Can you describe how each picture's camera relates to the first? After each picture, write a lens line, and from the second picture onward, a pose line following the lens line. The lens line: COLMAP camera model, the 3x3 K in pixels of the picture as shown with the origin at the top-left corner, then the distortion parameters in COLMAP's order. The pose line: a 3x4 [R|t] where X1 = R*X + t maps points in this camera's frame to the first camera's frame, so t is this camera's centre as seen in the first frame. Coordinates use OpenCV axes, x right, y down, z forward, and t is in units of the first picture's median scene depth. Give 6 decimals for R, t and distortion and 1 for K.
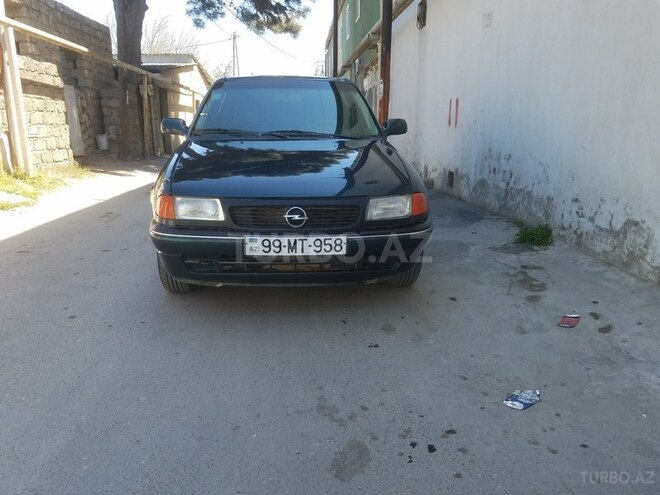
lens RADIAL K [[512.7, 0, 330.0], [0, 512.7, 247.5], [0, 0, 1]] dist [0.079816, -0.110425]
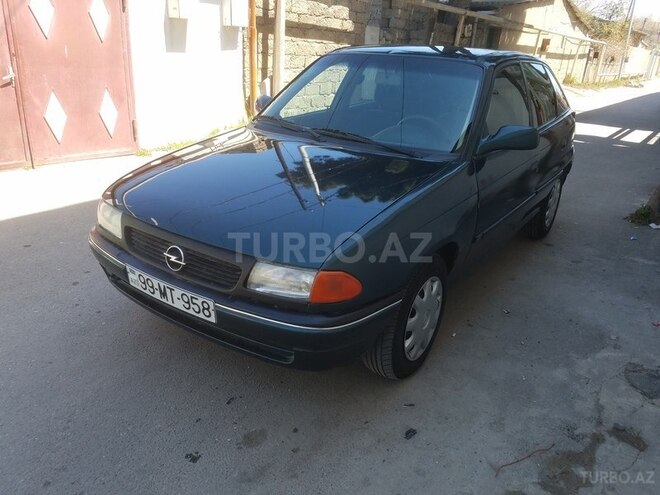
lens RADIAL K [[536.6, 0, 329.6], [0, 536.6, 233.9], [0, 0, 1]] dist [0.089137, -0.130019]
pose [[0.774818, 0.253803, -0.579000, 0.470152], [-0.205528, 0.967249, 0.148953, -0.213764], [0.597842, 0.003590, 0.801606, 0.375859]]
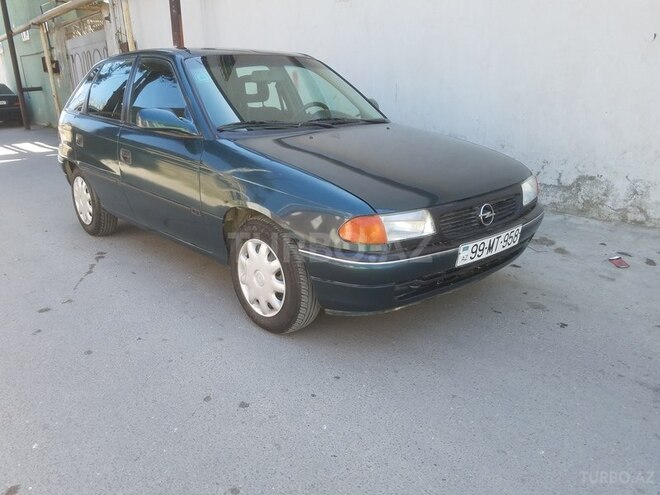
lens RADIAL K [[502.4, 0, 330.0], [0, 502.4, 247.5], [0, 0, 1]] dist [0.075552, -0.056168]
pose [[0.805746, -0.193974, 0.559596, -0.654572], [0.155630, 0.980986, 0.115953, -0.121467], [-0.571448, -0.006339, 0.820614, 0.322483]]
